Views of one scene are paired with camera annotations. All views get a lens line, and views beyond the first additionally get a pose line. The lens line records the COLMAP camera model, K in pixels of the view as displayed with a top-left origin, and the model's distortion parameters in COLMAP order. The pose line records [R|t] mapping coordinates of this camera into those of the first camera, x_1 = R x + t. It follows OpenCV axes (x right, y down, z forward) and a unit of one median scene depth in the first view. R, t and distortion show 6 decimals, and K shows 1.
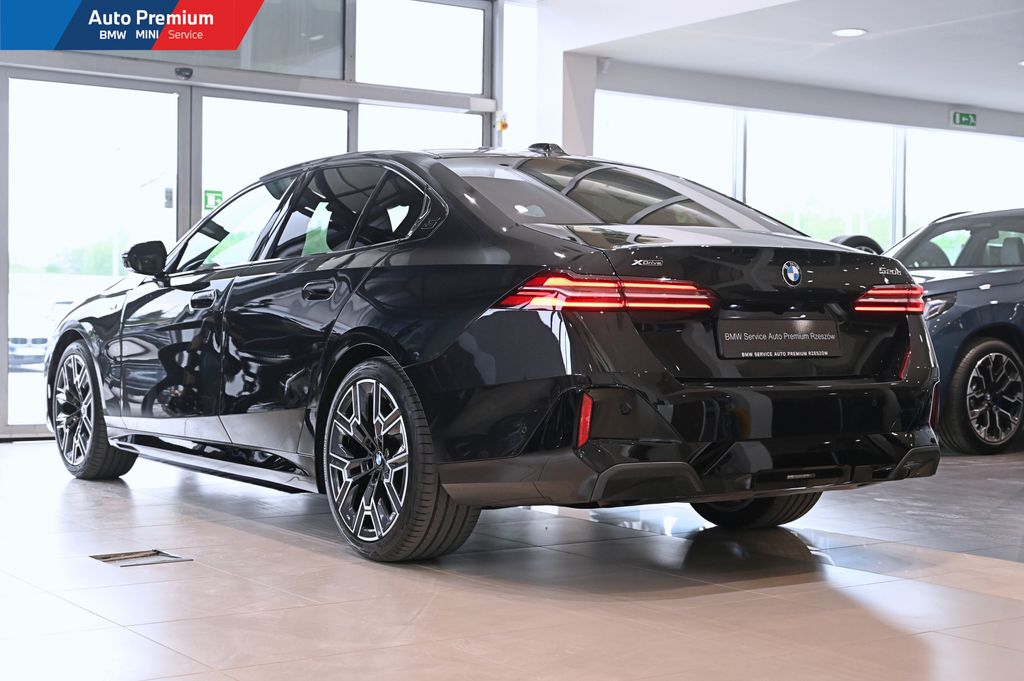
lens RADIAL K [[1576.0, 0, 511.3], [0, 1576.0, 339.5], [0, 0, 1]] dist [-0.017668, 0.000000]
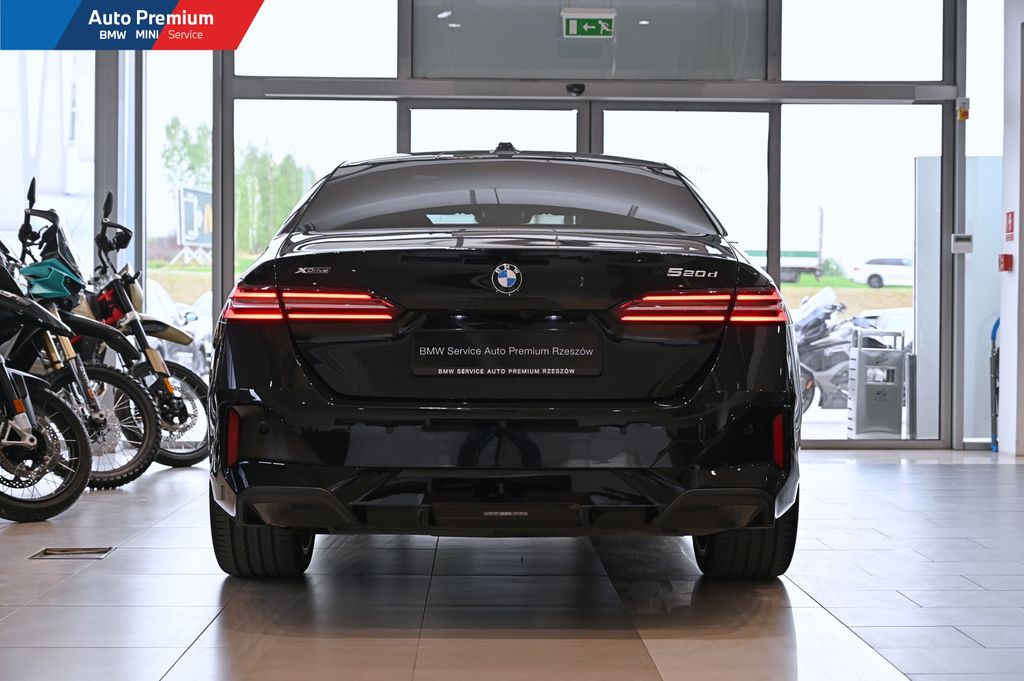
lens RADIAL K [[1576.0, 0, 511.8], [0, 1576.0, 342.3], [0, 0, 1]] dist [-0.017668, 0.000000]
pose [[0.824231, 0.000972, -0.566253, 0.659406], [-0.004922, 0.999973, -0.005448, -0.002107], [0.566233, 0.007278, 0.824213, 0.286929]]
